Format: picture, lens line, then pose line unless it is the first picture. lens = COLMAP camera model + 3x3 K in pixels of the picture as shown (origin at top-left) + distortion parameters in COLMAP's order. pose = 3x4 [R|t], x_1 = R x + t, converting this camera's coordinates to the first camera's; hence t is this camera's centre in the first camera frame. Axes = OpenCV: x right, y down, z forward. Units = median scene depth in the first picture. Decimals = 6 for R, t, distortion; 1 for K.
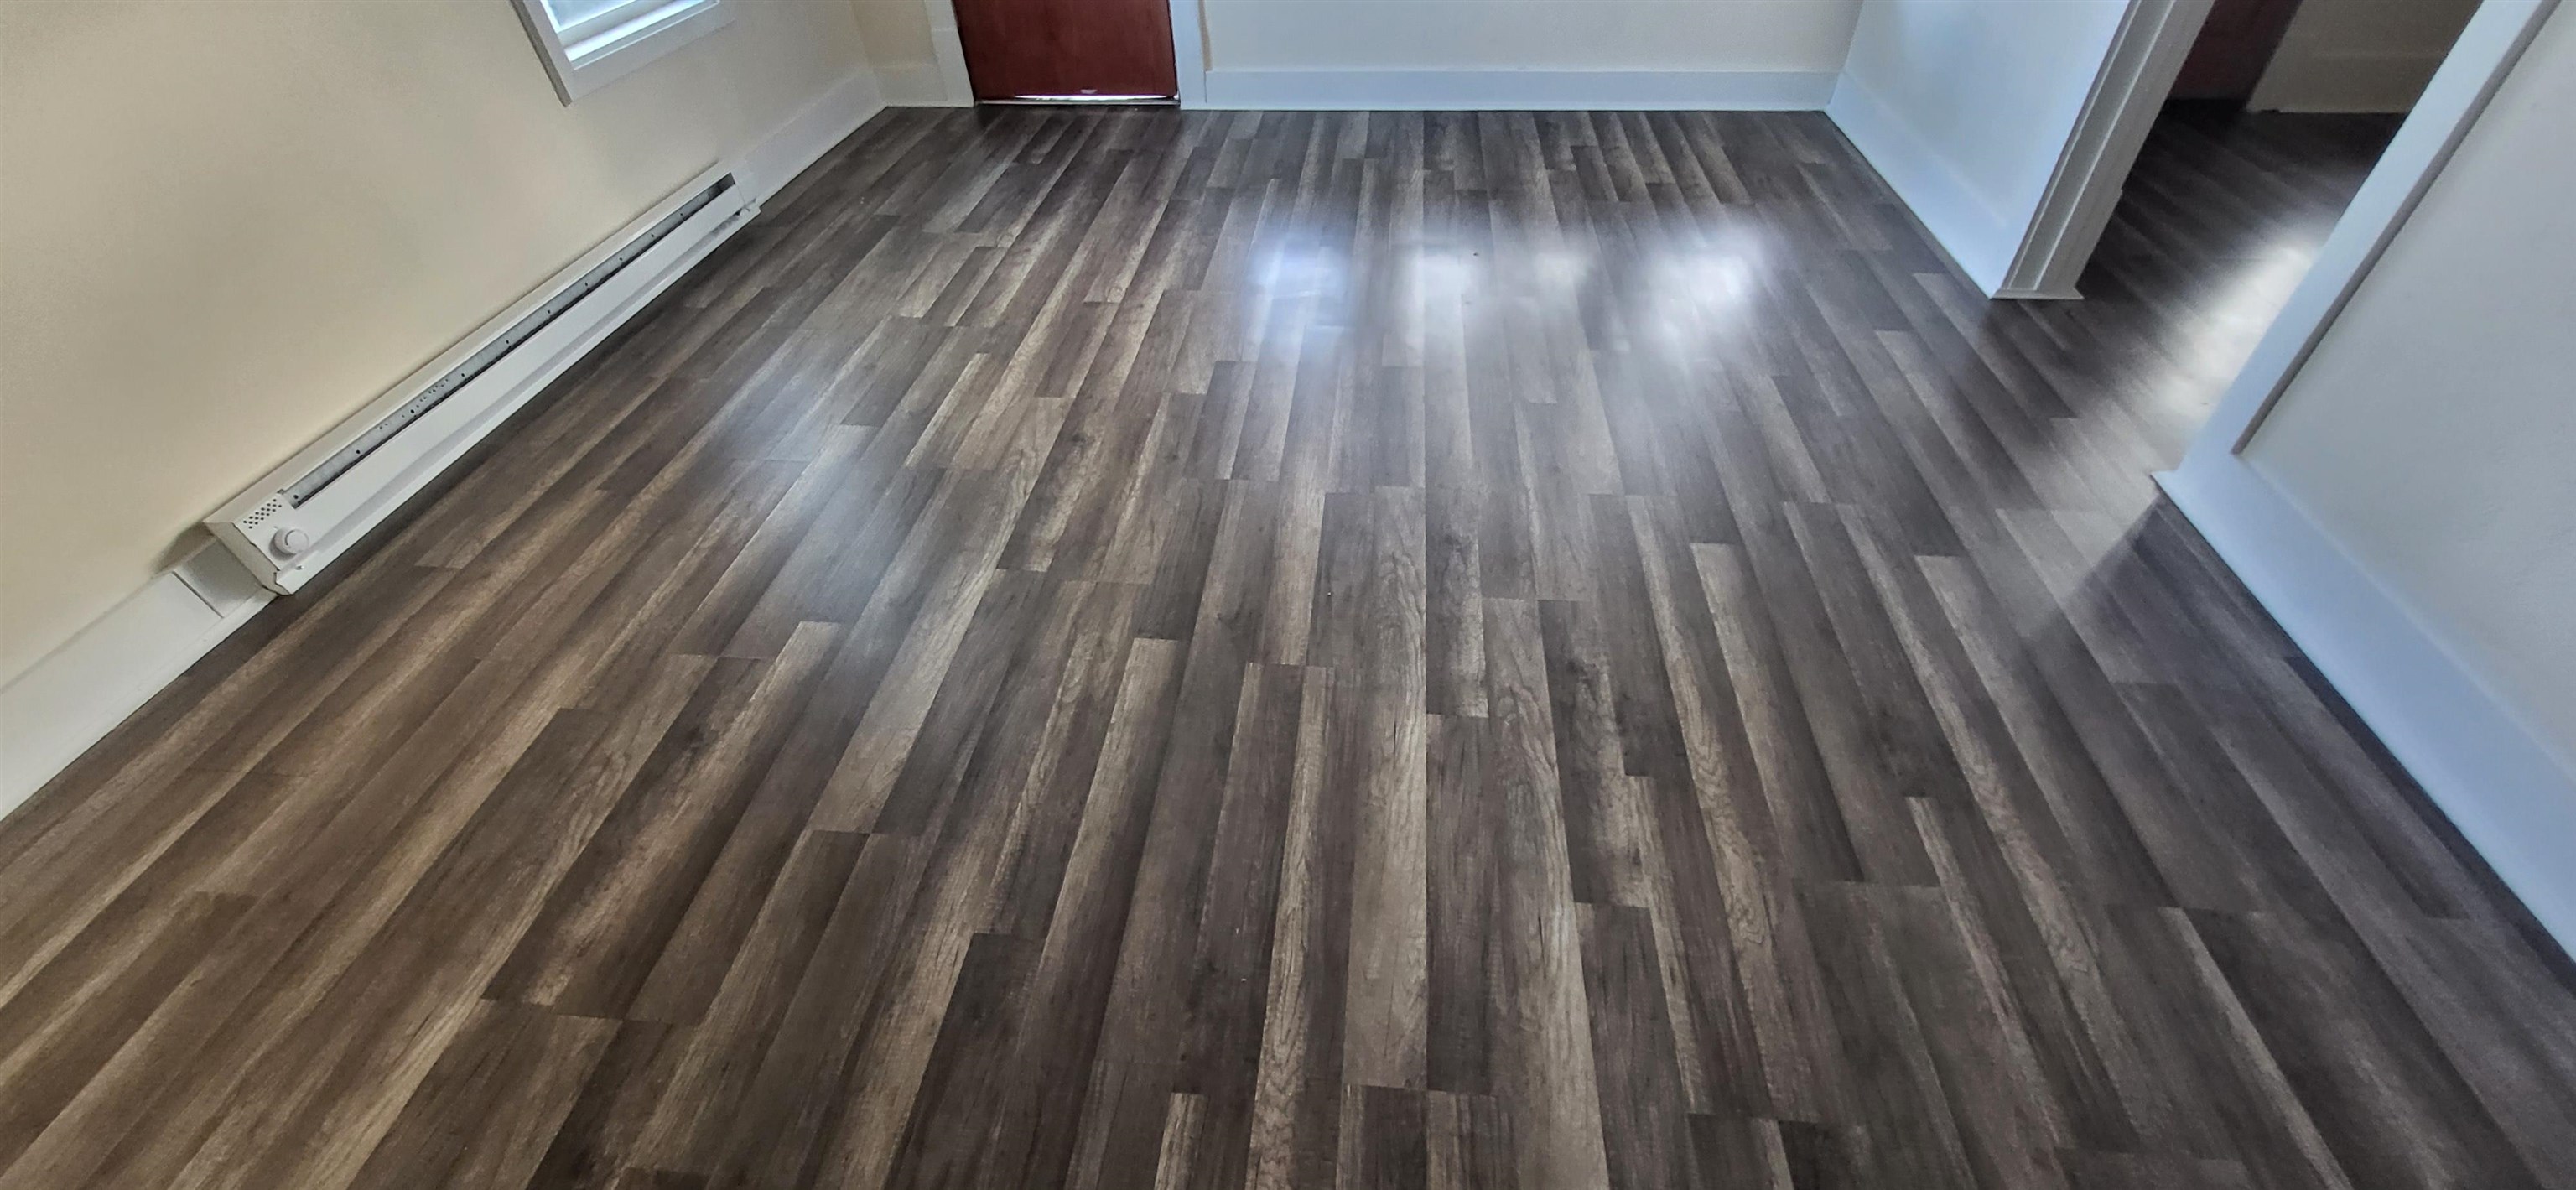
lens RADIAL K [[1005.1, 0, 1306.3], [0, 1005.1, 607.9], [0, 0, 1]] dist [0.000112, -0.000064]
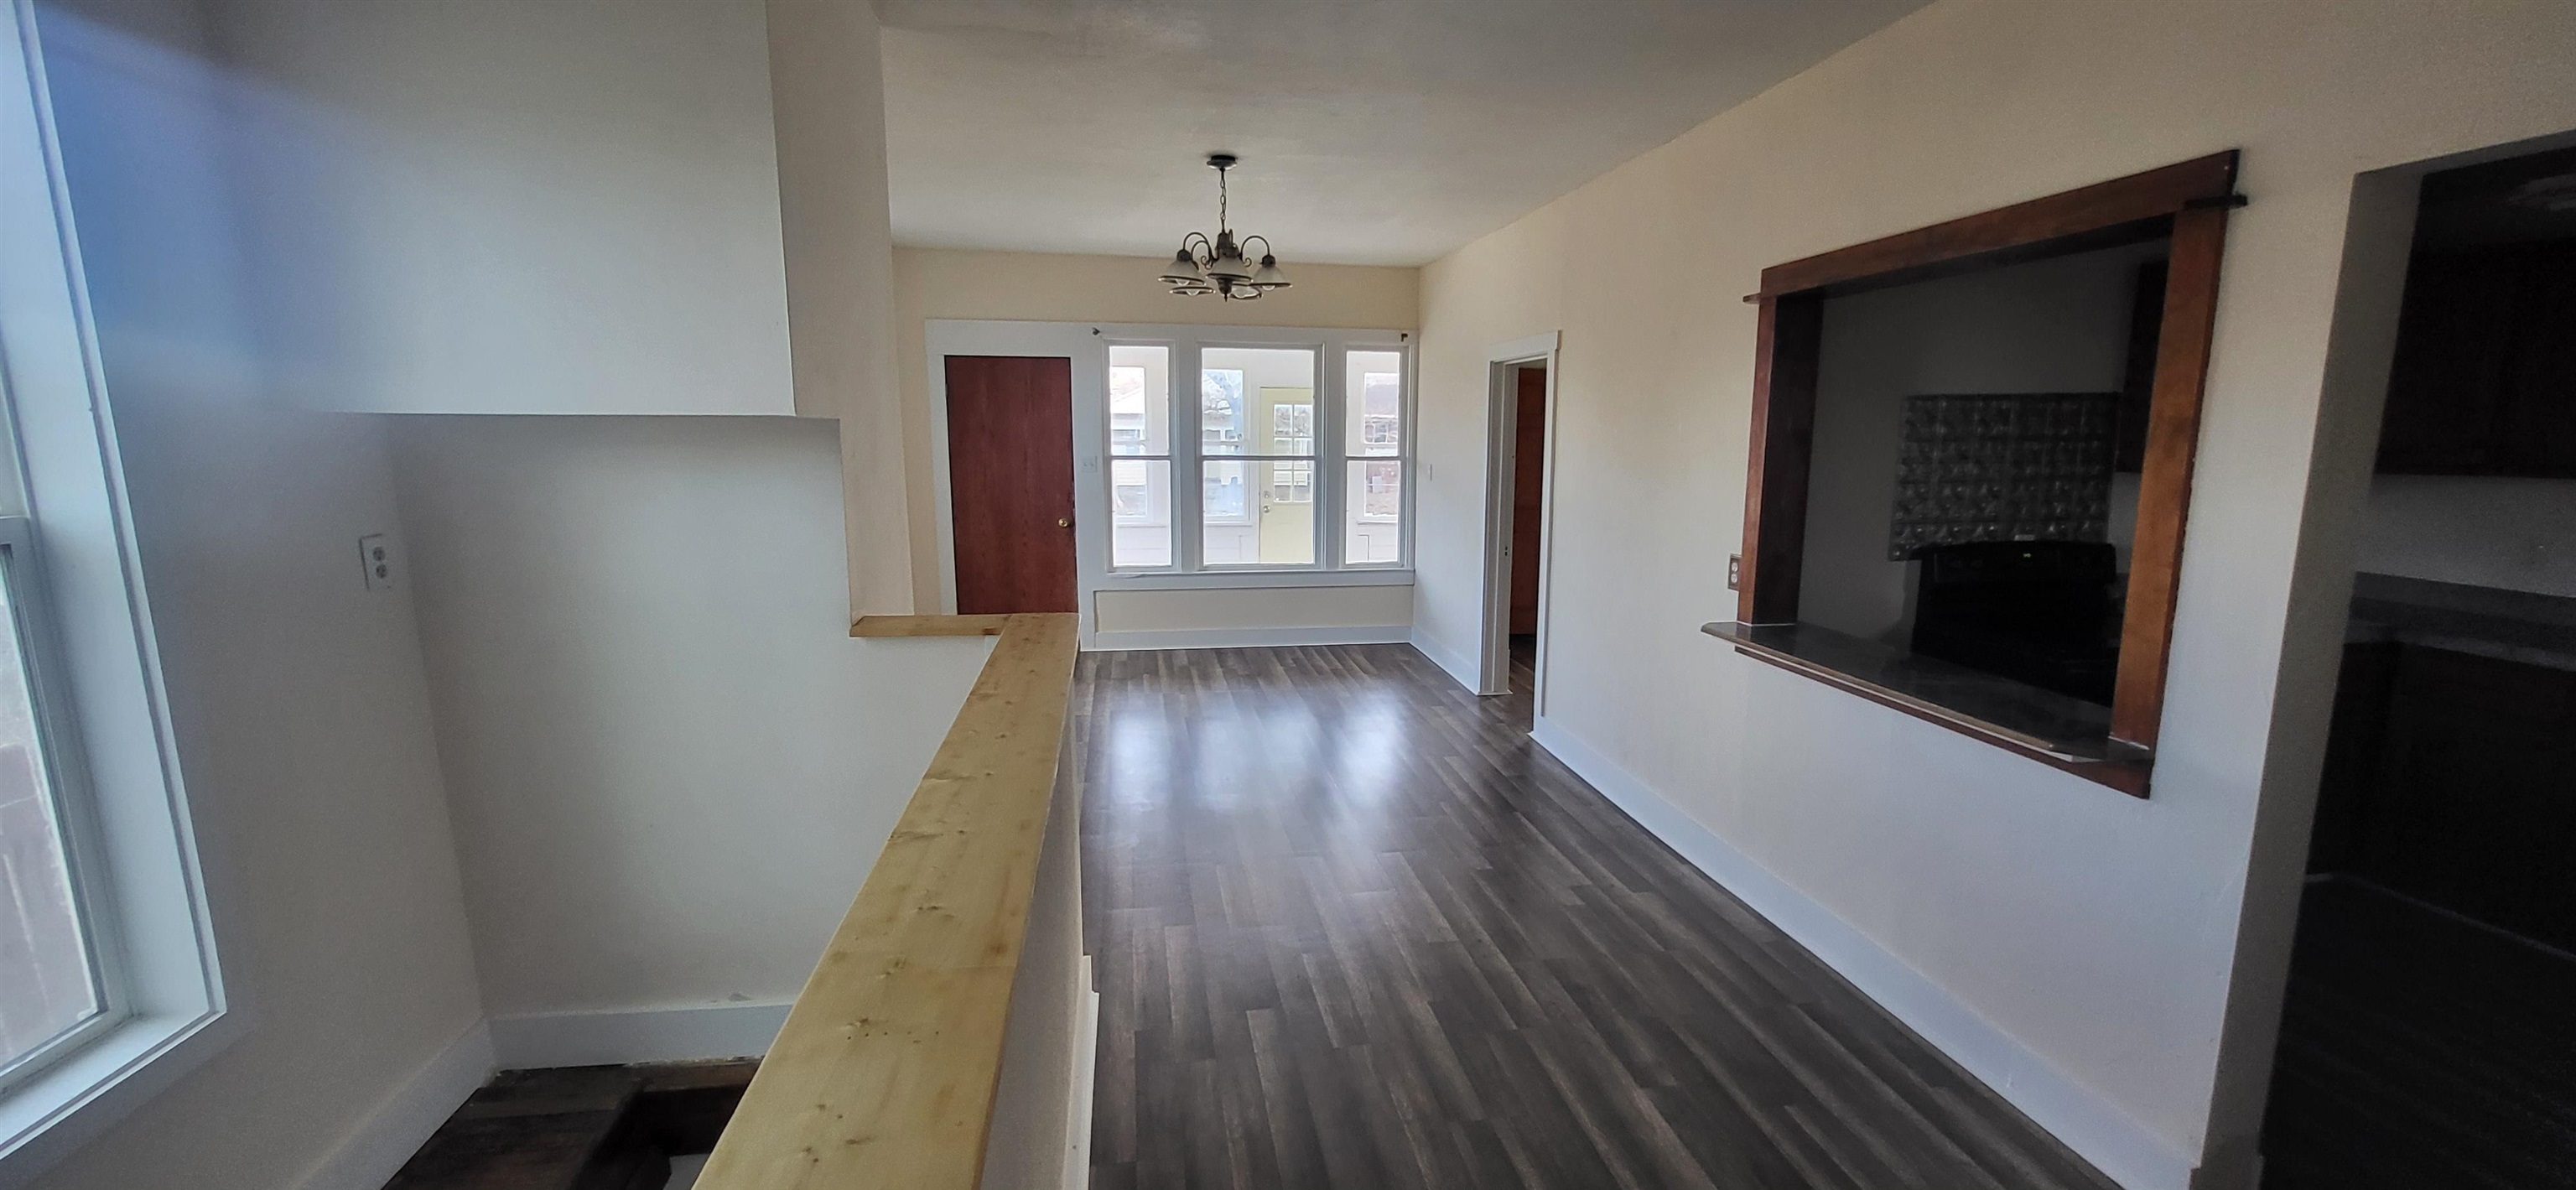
lens RADIAL K [[1005.1, 0, 1297.5], [0, 1005.1, 600.4], [0, 0, 1]] dist [0.000112, -0.000064]
pose [[0.968387, -0.006401, 0.249371, -0.222374], [0.142634, 0.834340, -0.532477, 0.509791], [-0.204652, 0.551213, 0.808877, -0.680092]]
